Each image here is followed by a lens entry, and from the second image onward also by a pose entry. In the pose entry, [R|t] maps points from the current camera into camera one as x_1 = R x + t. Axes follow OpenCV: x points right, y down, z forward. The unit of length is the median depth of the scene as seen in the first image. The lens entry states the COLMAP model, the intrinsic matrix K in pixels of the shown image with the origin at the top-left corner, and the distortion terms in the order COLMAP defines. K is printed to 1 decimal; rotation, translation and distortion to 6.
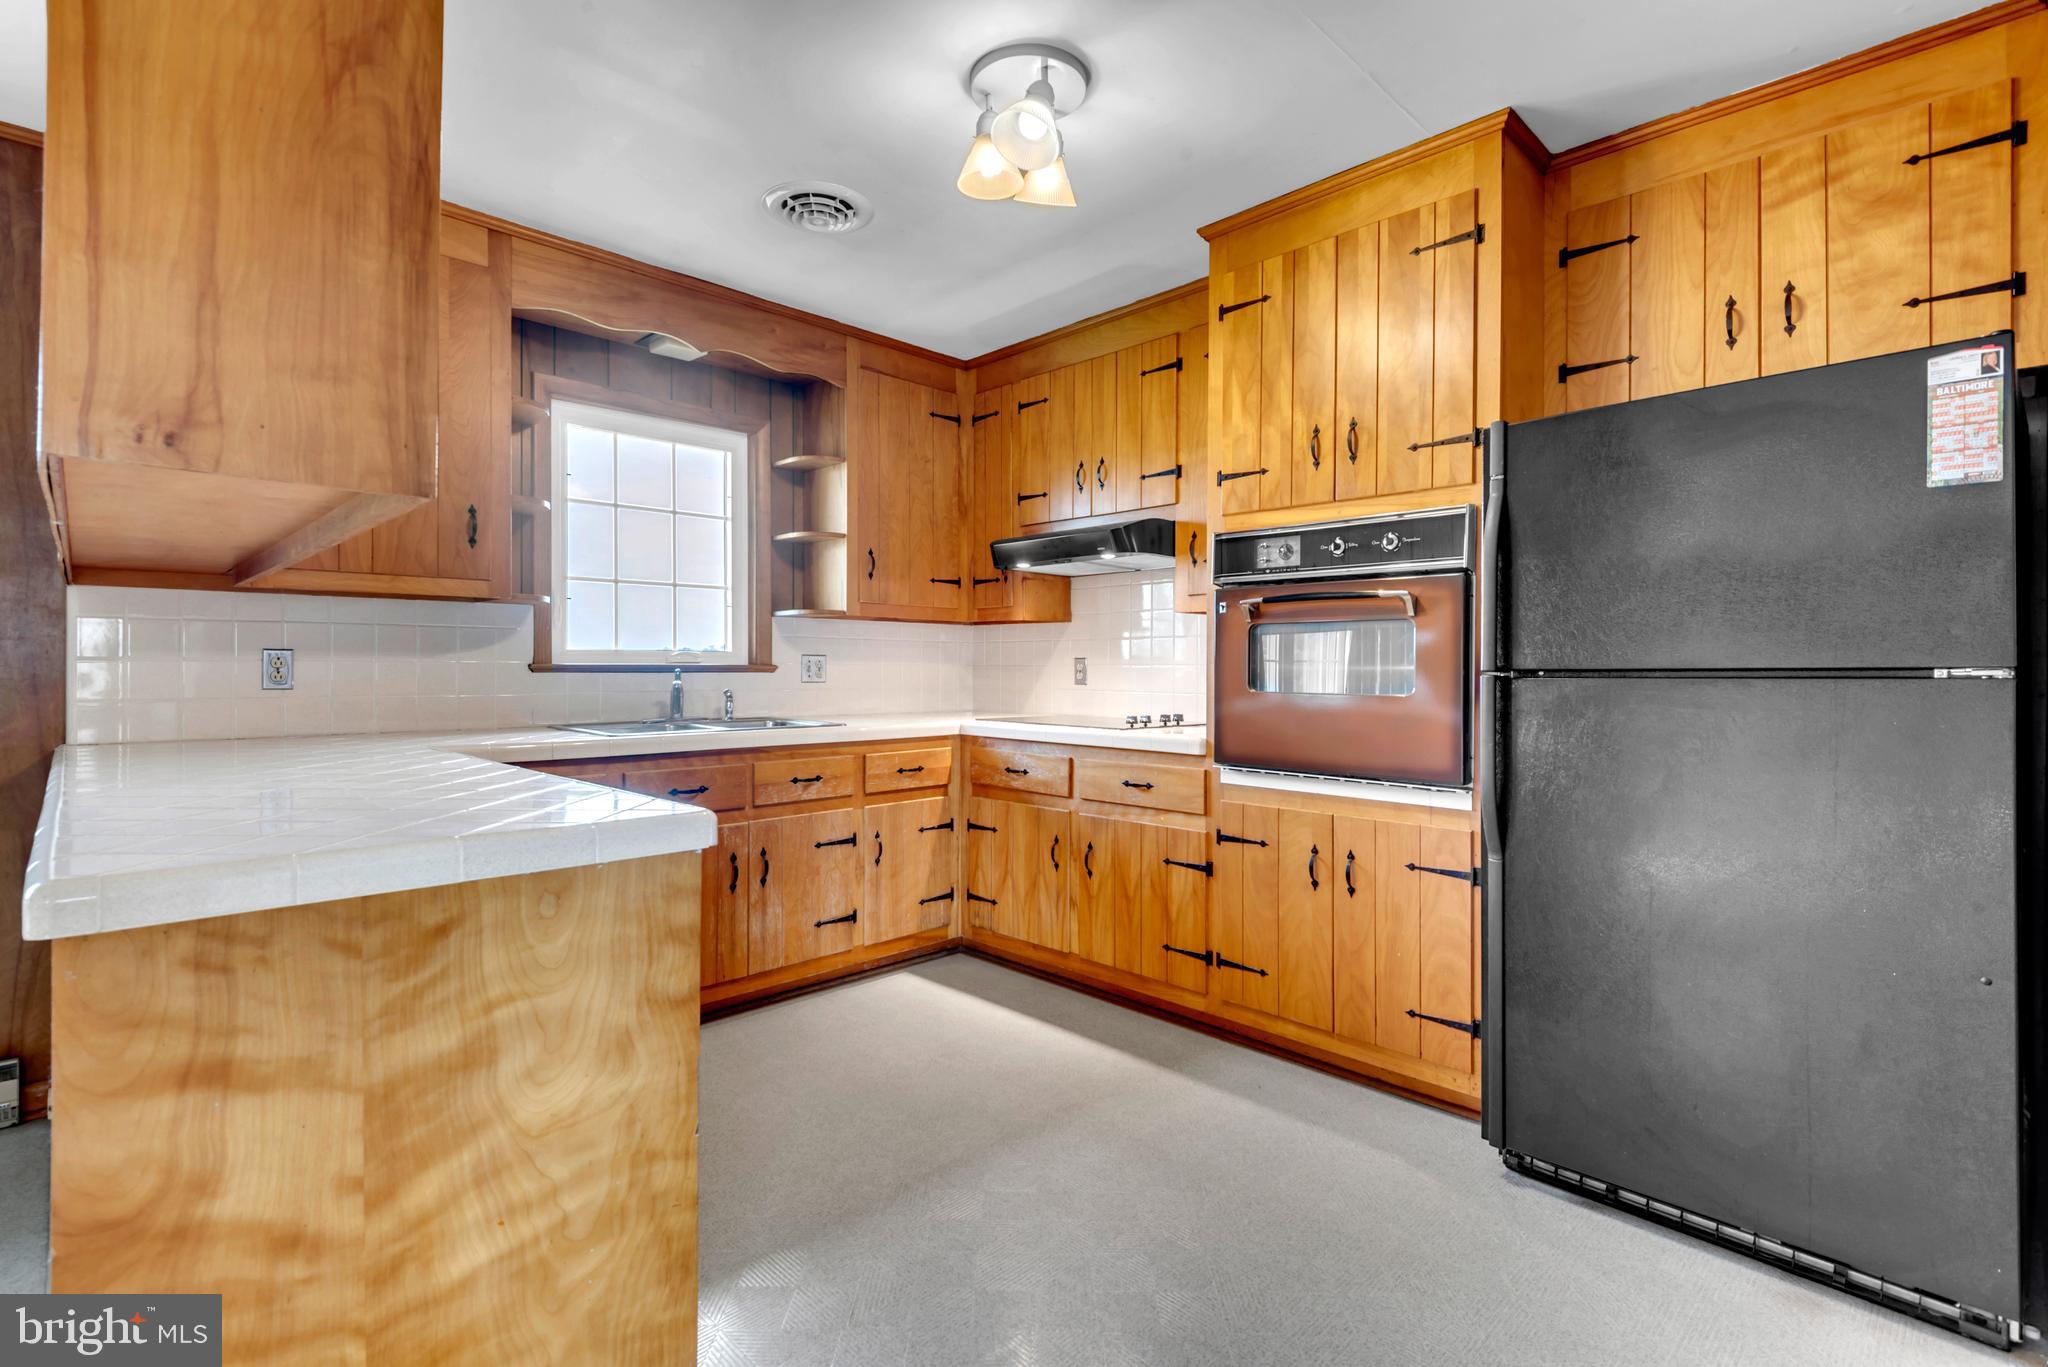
lens RADIAL K [[924.4, 0, 1030.7], [0, 924.4, 670.0], [0, 0, 1]] dist [0.025840, -0.006680]
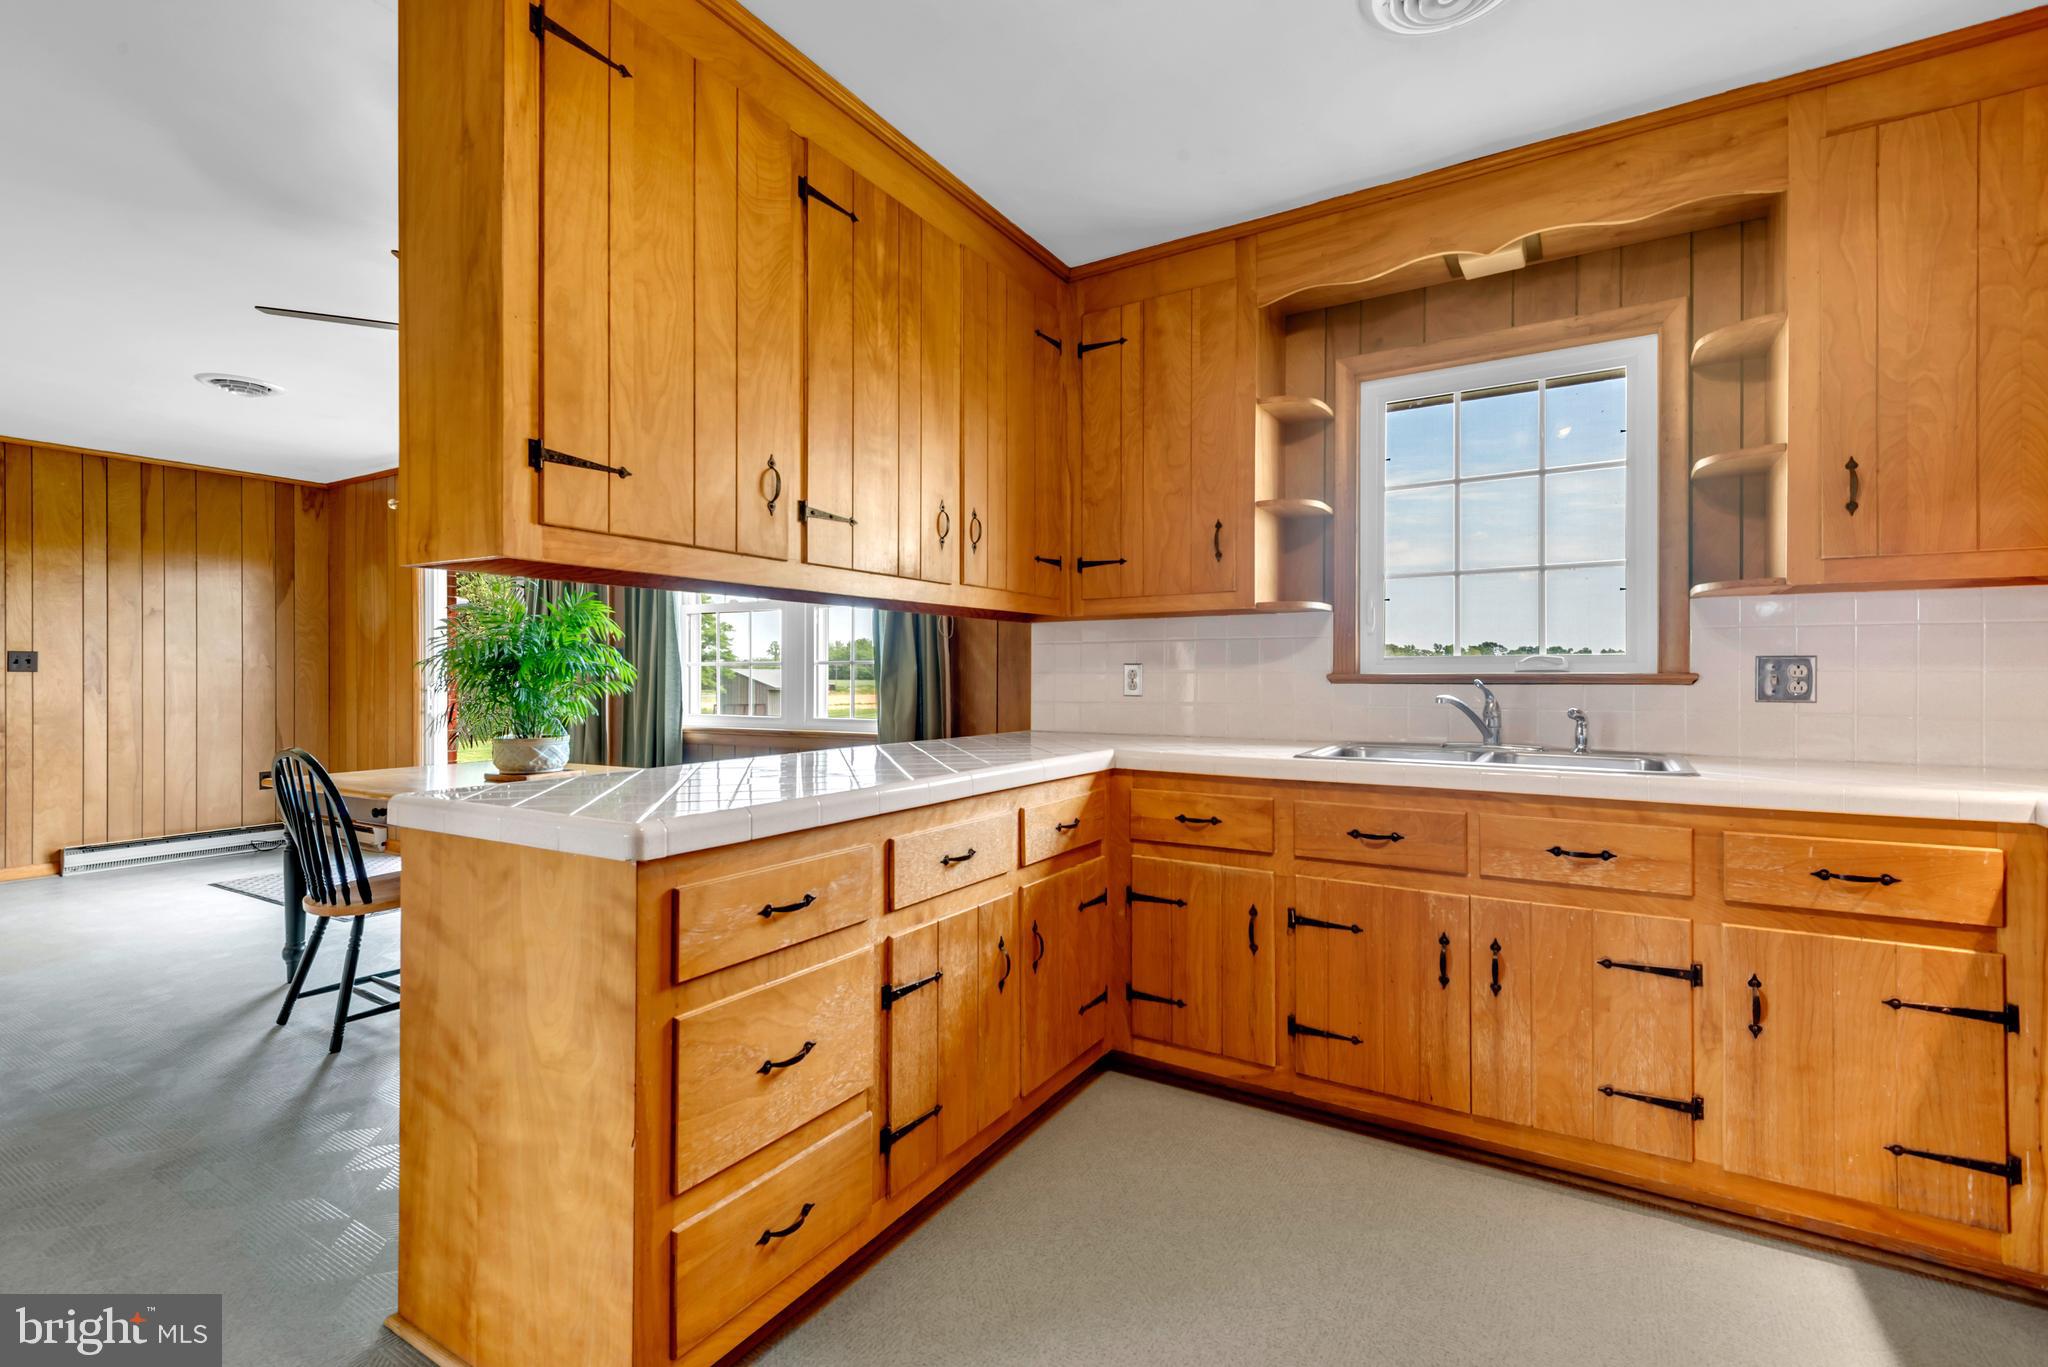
lens RADIAL K [[919.4, 0, 1036.8], [0, 919.4, 678.0], [0, 0, 1]] dist [0.015832, -0.007683]
pose [[0.236669, -0.001265, -0.971589, 0.315467], [-0.000701, 0.999999, -0.001473, -0.001109], [0.971590, 0.001030, 0.236668, 0.535647]]
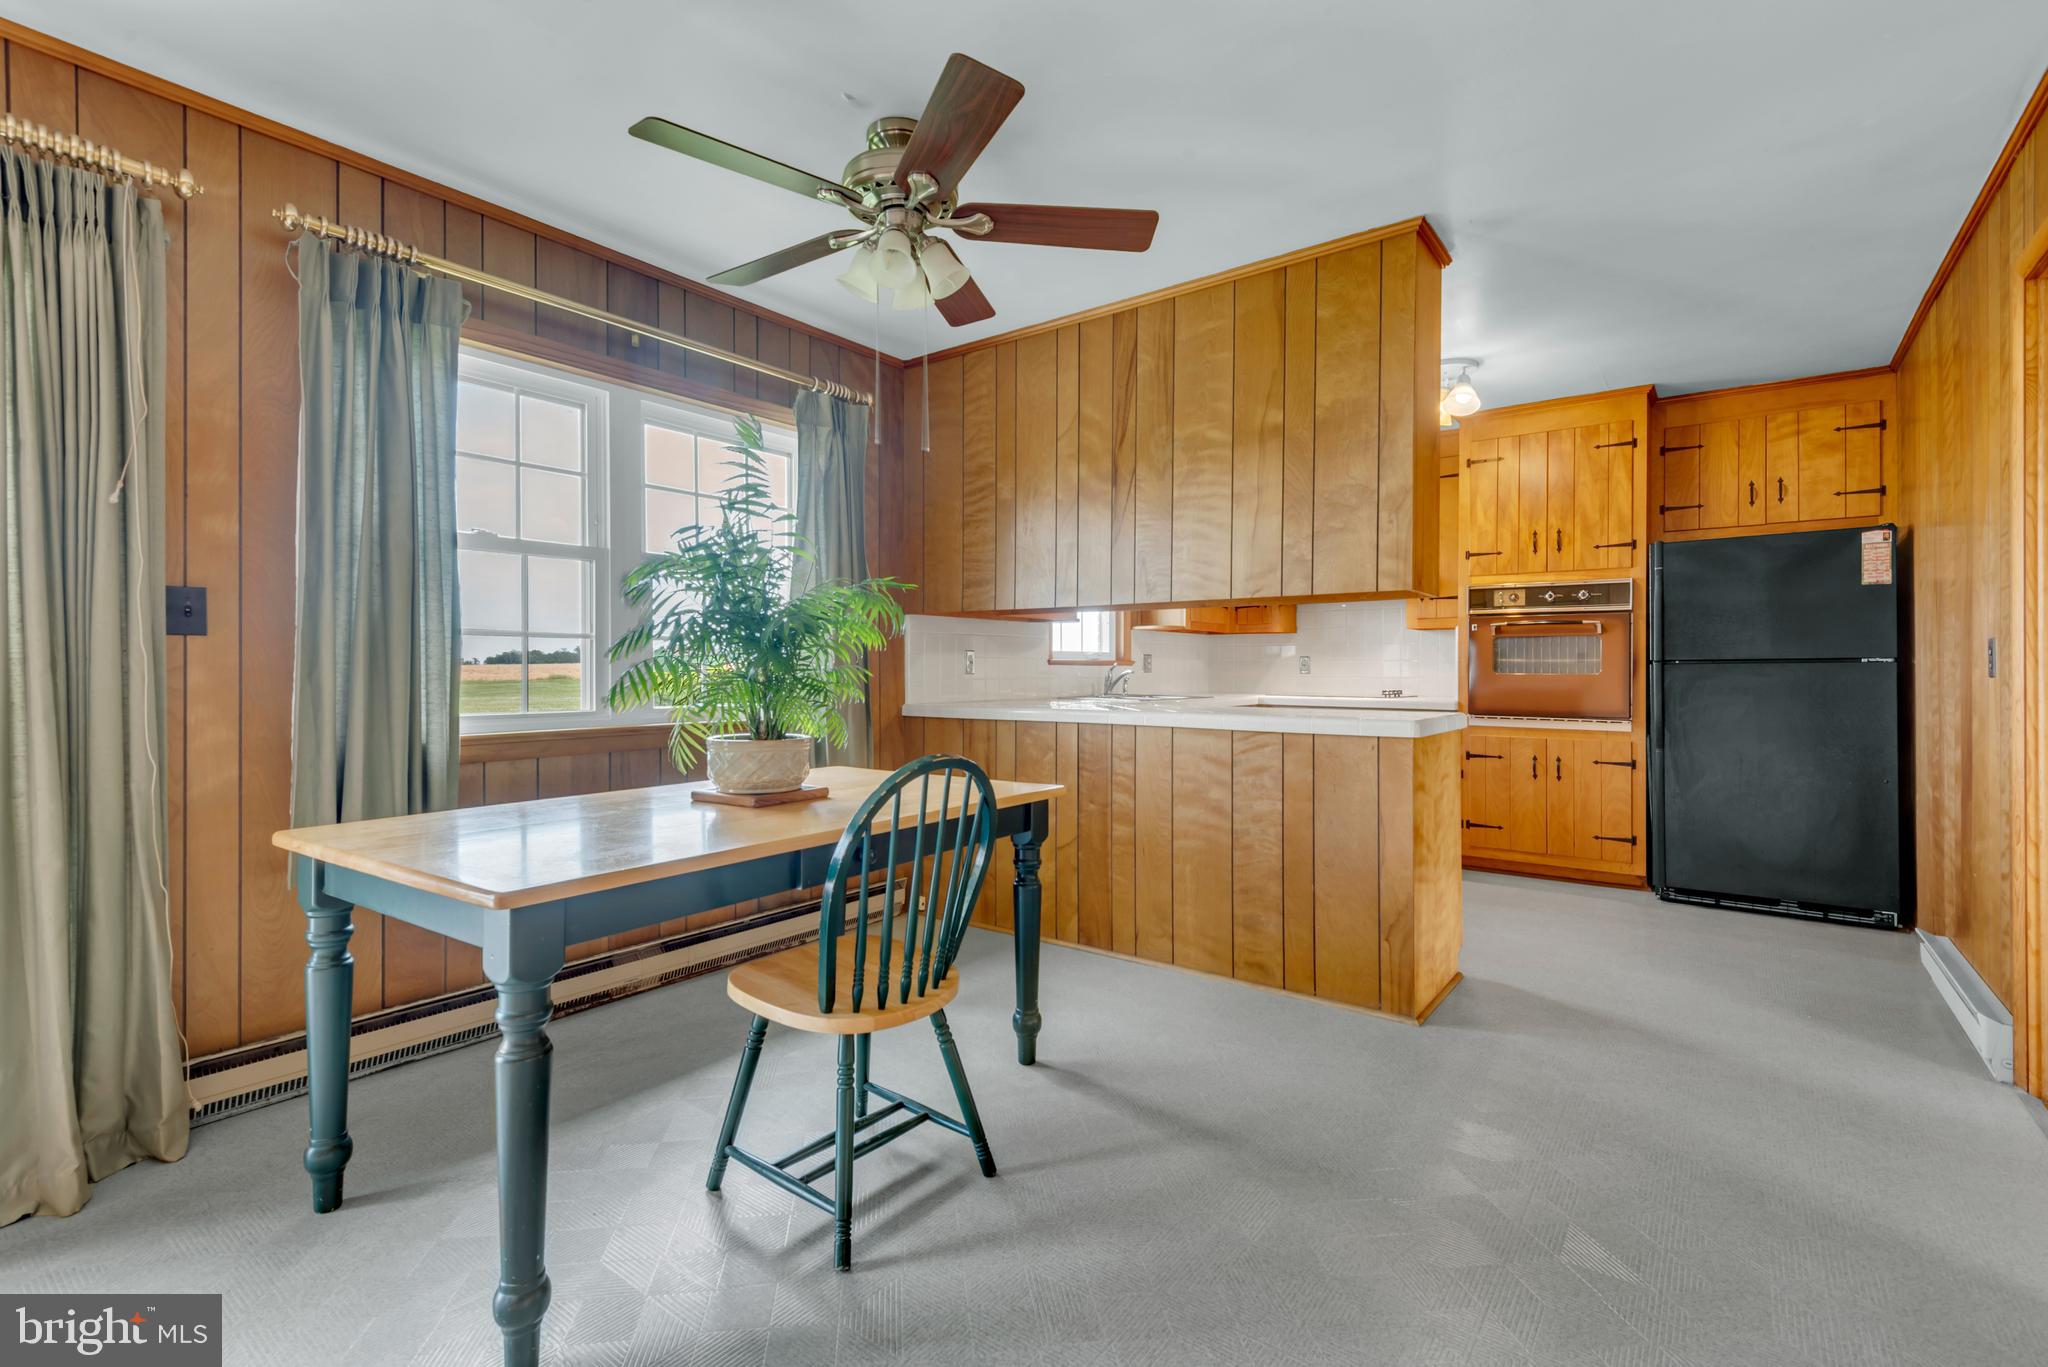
lens RADIAL K [[924.4, 0, 993.0], [0, 924.4, 670.7], [0, 0, 1]] dist [0.025840, -0.006680]
pose [[0.991796, -0.002747, 0.127797, -0.924243], [0.003017, 0.999994, -0.001925, 0.016936], [-0.127791, 0.002295, 0.991798, -0.657039]]
